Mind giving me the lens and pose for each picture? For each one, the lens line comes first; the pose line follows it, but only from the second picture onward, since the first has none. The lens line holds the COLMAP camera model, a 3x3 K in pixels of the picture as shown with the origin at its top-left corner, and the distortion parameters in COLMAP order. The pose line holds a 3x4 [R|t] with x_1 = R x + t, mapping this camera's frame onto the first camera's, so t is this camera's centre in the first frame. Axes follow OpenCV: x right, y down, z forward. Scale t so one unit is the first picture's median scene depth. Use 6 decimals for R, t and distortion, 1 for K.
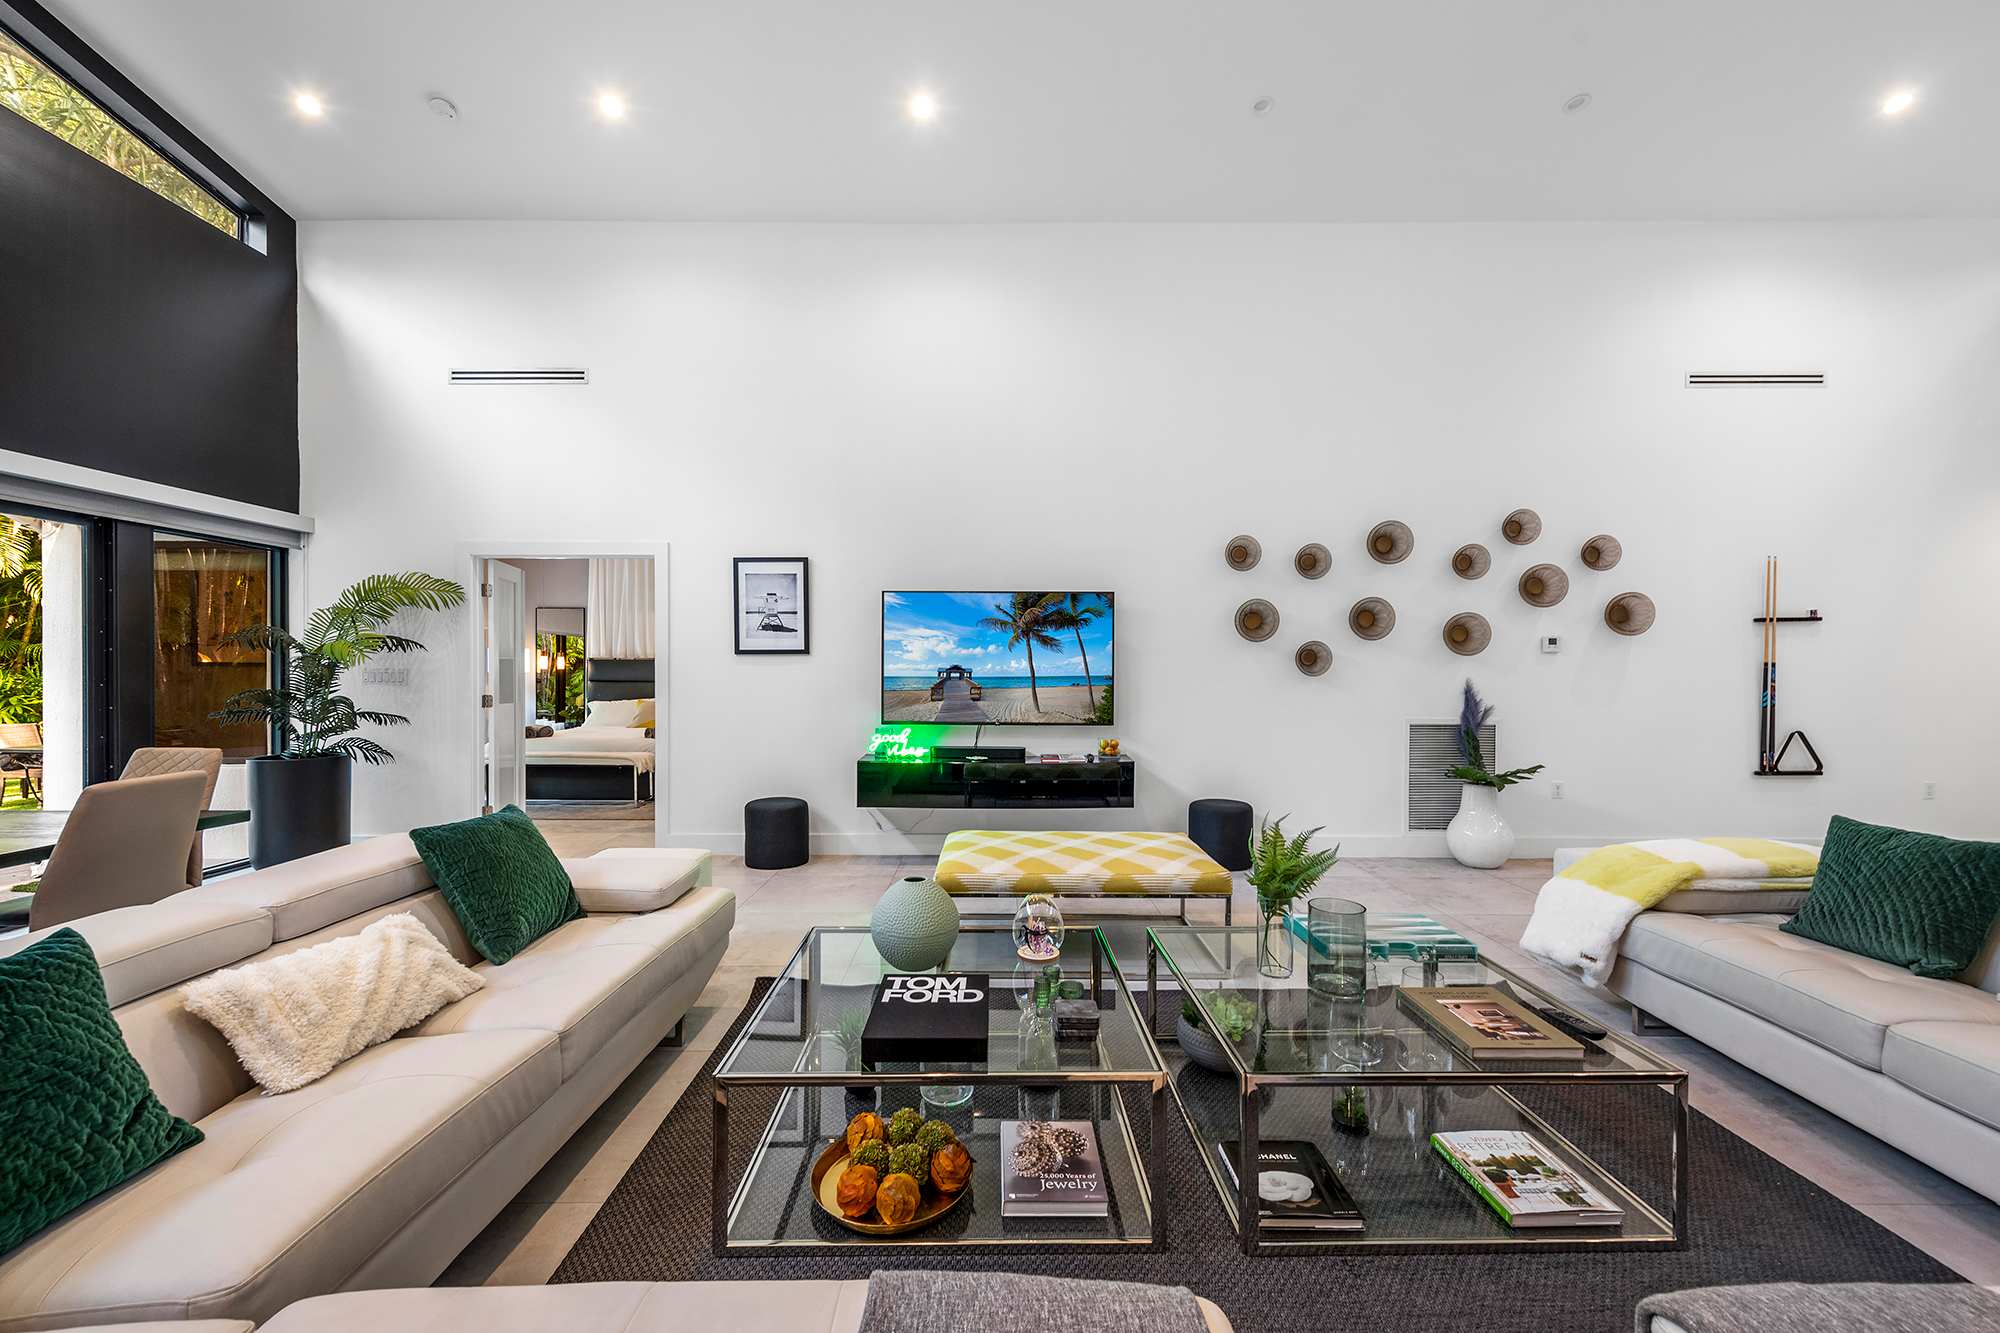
lens RADIAL K [[796.4, 0, 995.8], [0, 796.4, 676.6], [0, 0, 1]] dist [0.011940, -0.001401]
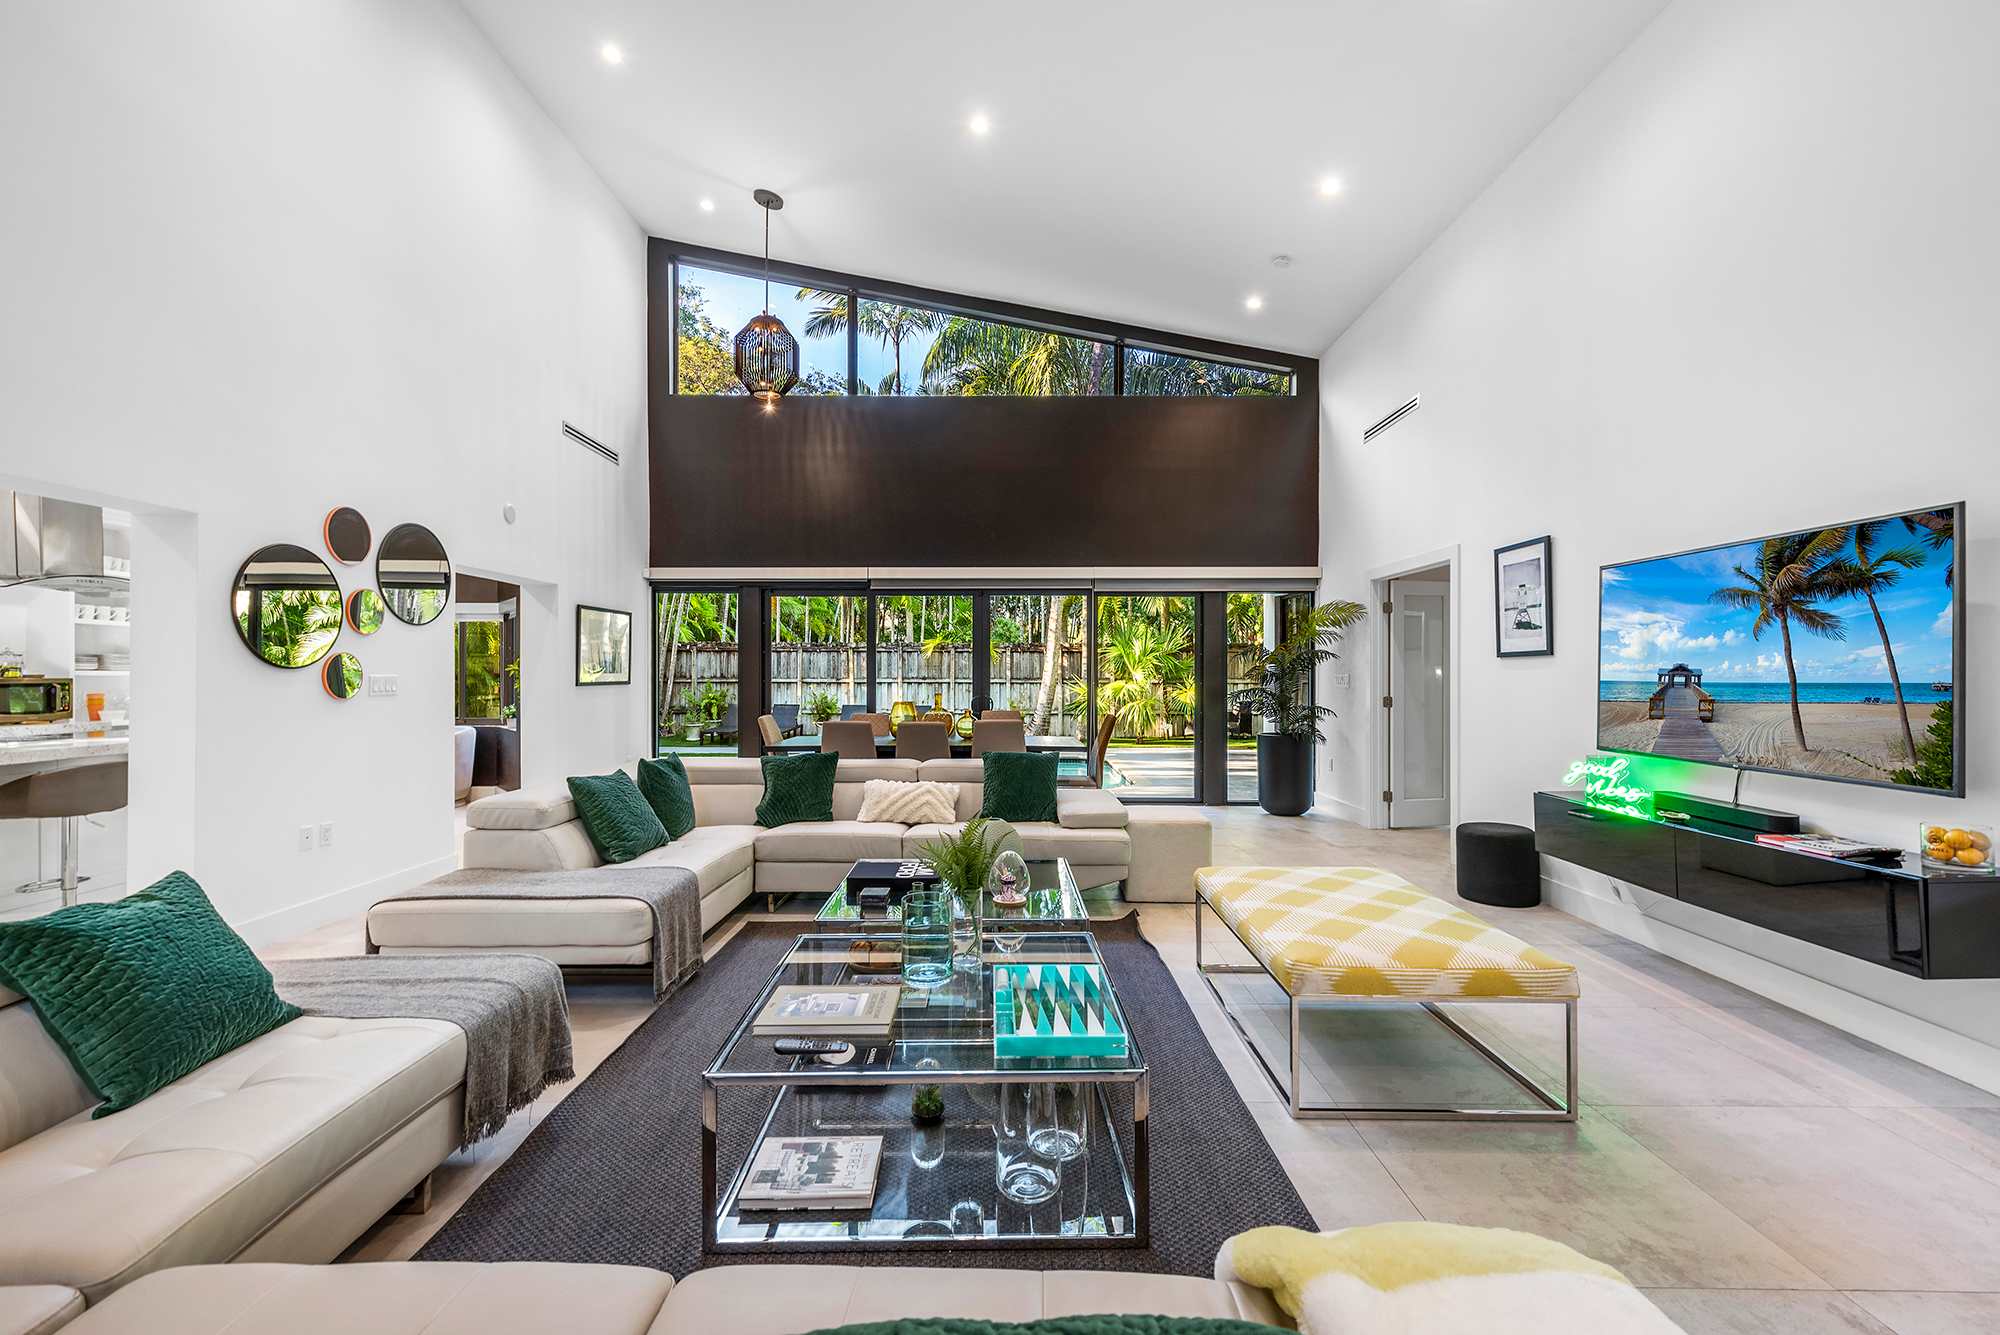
lens RADIAL K [[834.4, 0, 997.2], [0, 834.4, 679.0], [0, 0, 1]] dist [0.015637, -0.003956]
pose [[-0.011141, 0.004220, -0.999929, 0.627090], [-0.007960, 0.999959, 0.004309, -0.003153], [0.999906, 0.008007, -0.011107, 0.453574]]
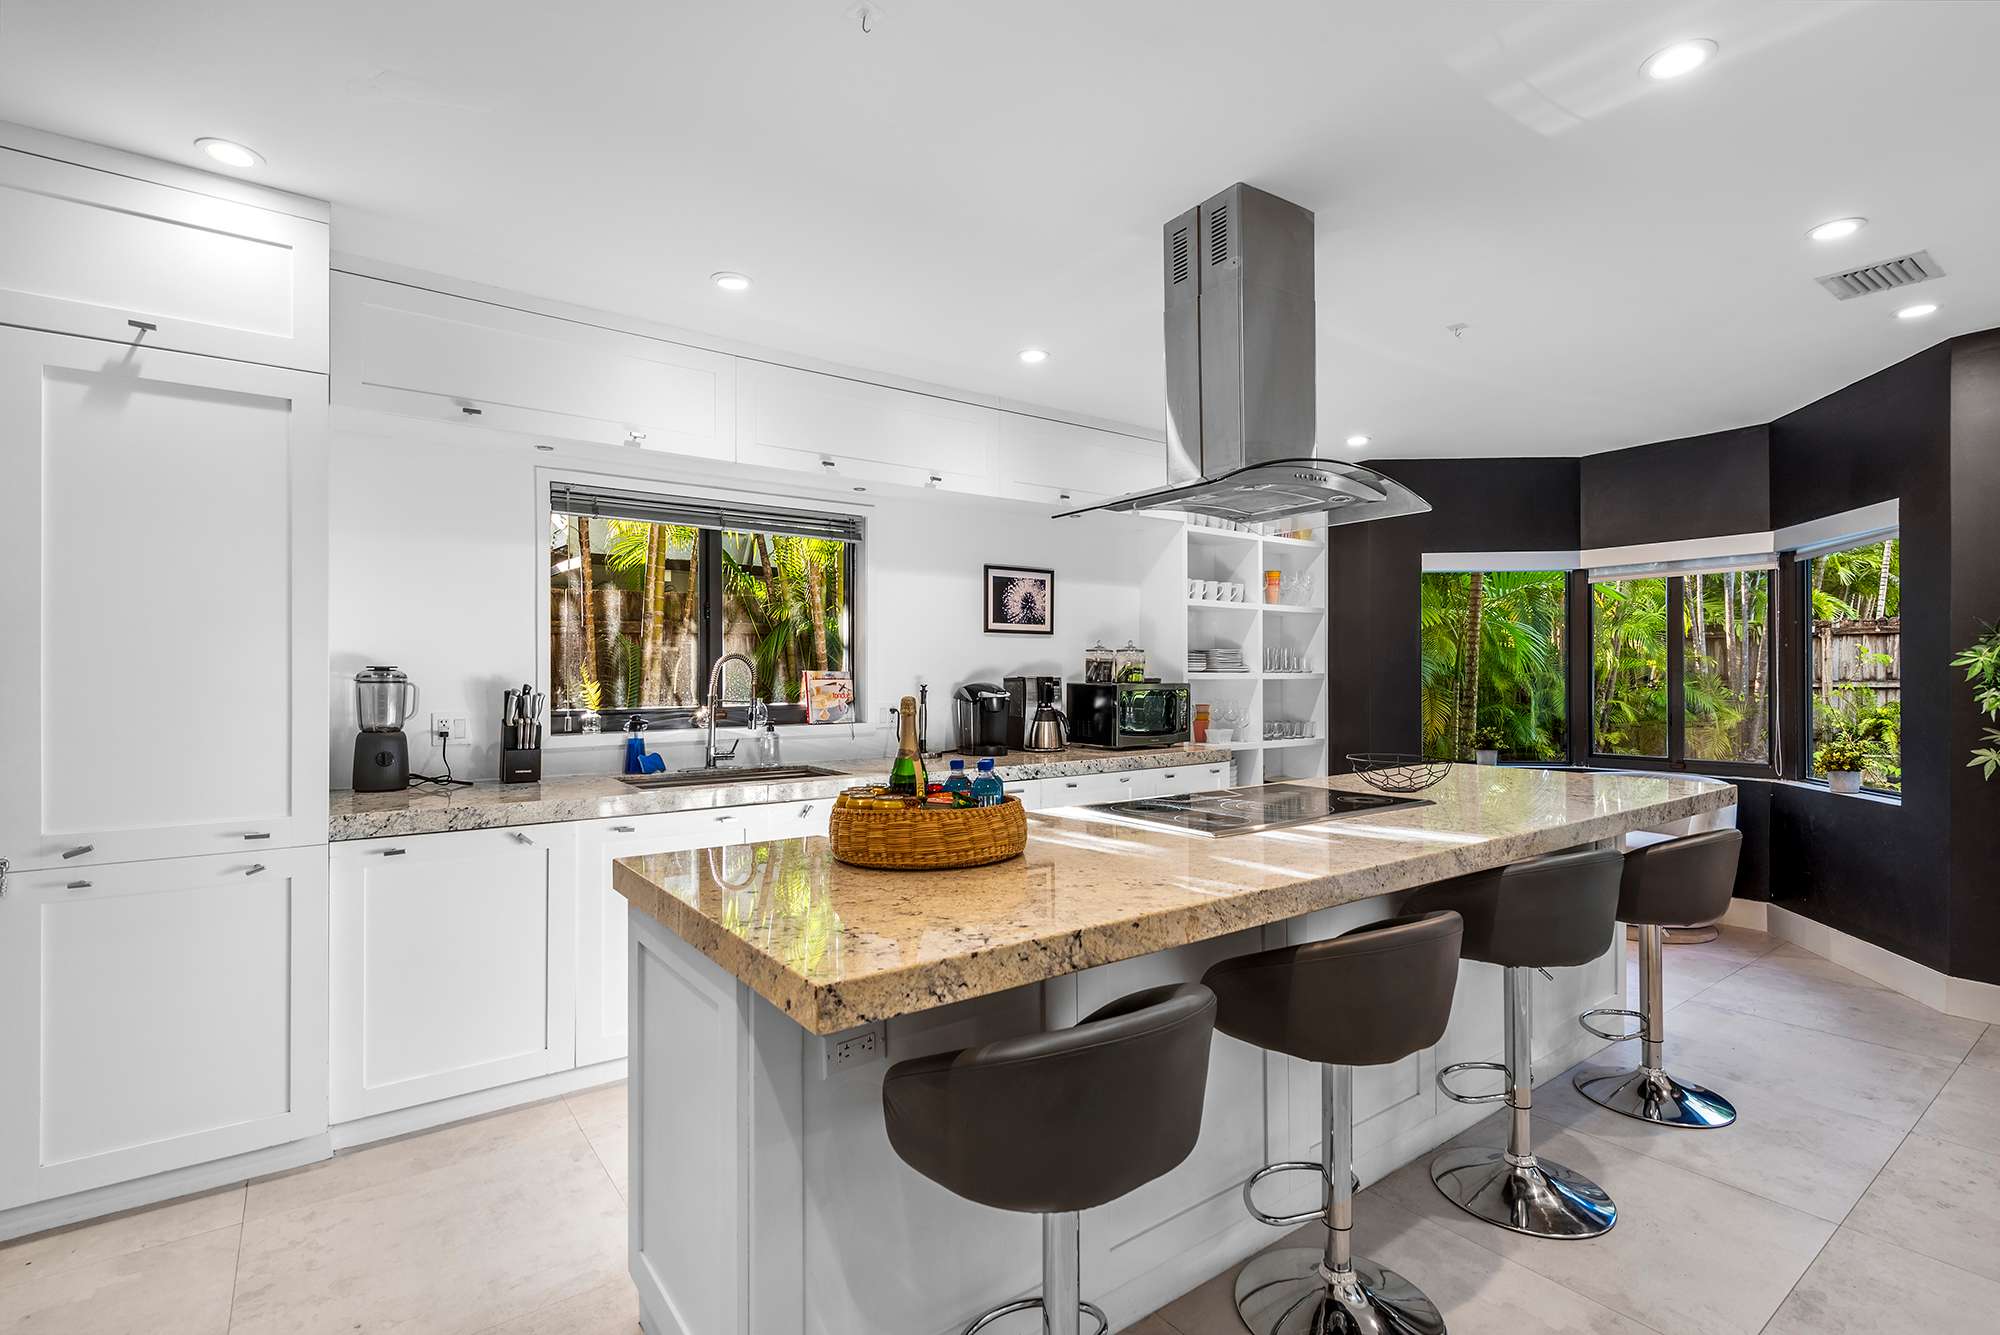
lens RADIAL K [[921.6, 0, 1002.8], [0, 921.6, 668.9], [0, 0, 1]] dist [0.001793, -0.001027]
pose [[-0.808858, -0.003958, -0.587990, 0.141693], [-0.002717, 0.999992, -0.002995, 0.000651], [0.587997, -0.000825, -0.808862, -0.222122]]
